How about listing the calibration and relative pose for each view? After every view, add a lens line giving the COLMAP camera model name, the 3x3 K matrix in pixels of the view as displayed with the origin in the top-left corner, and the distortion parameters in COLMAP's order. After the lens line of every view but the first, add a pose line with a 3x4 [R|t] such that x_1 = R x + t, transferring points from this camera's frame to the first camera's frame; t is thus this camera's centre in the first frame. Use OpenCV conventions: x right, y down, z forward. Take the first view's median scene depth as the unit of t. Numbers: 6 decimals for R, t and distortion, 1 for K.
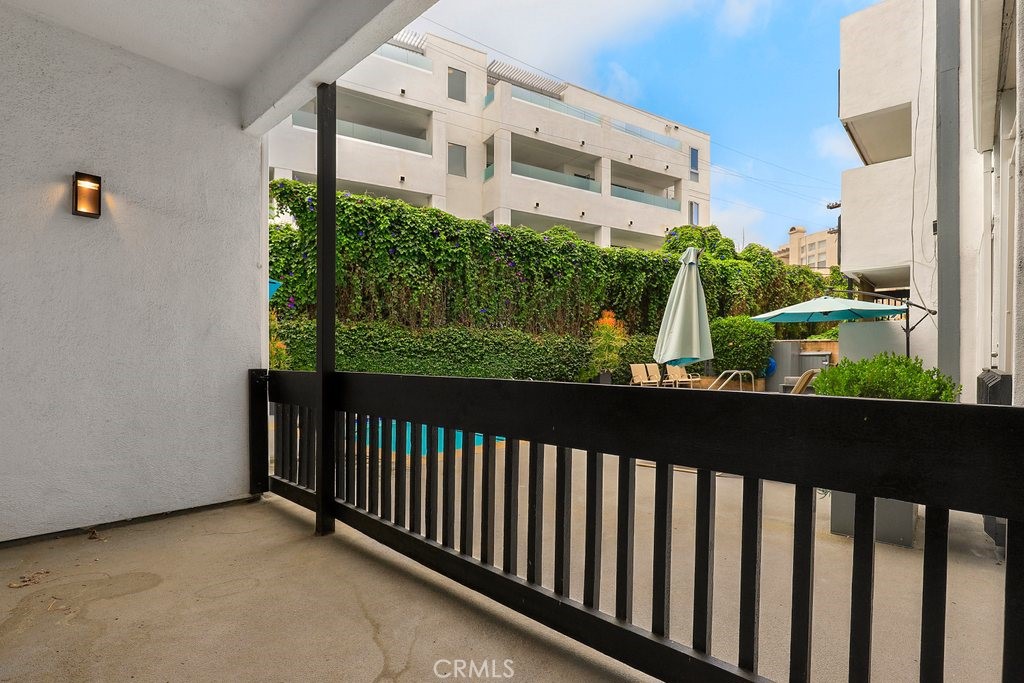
lens RADIAL K [[489.0, 0, 512.0], [0, 489.0, 341.5], [0, 0, 1]] dist [-0.019059, -0.000233]
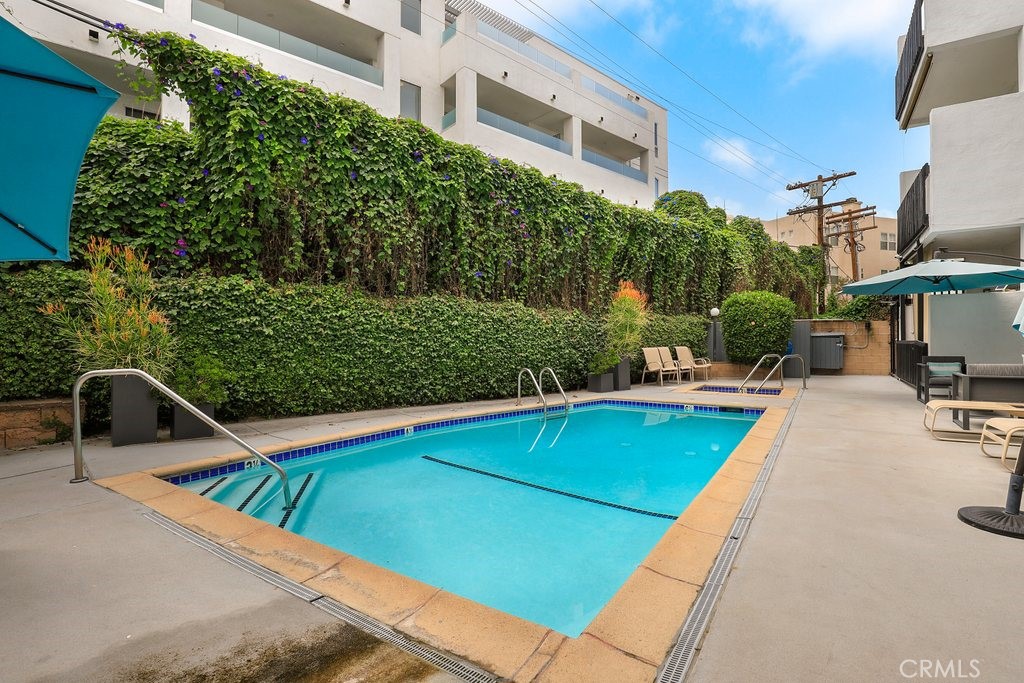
lens RADIAL K [[481.7, 0, 516.6], [0, 481.7, 323.3], [0, 0, 1]] dist [-0.027082, 0.000163]
pose [[0.985379, 0.001706, 0.170369, -0.132264], [-0.000442, 0.999972, -0.007458, 0.014685], [-0.170377, 0.007273, 0.985352, 0.321834]]
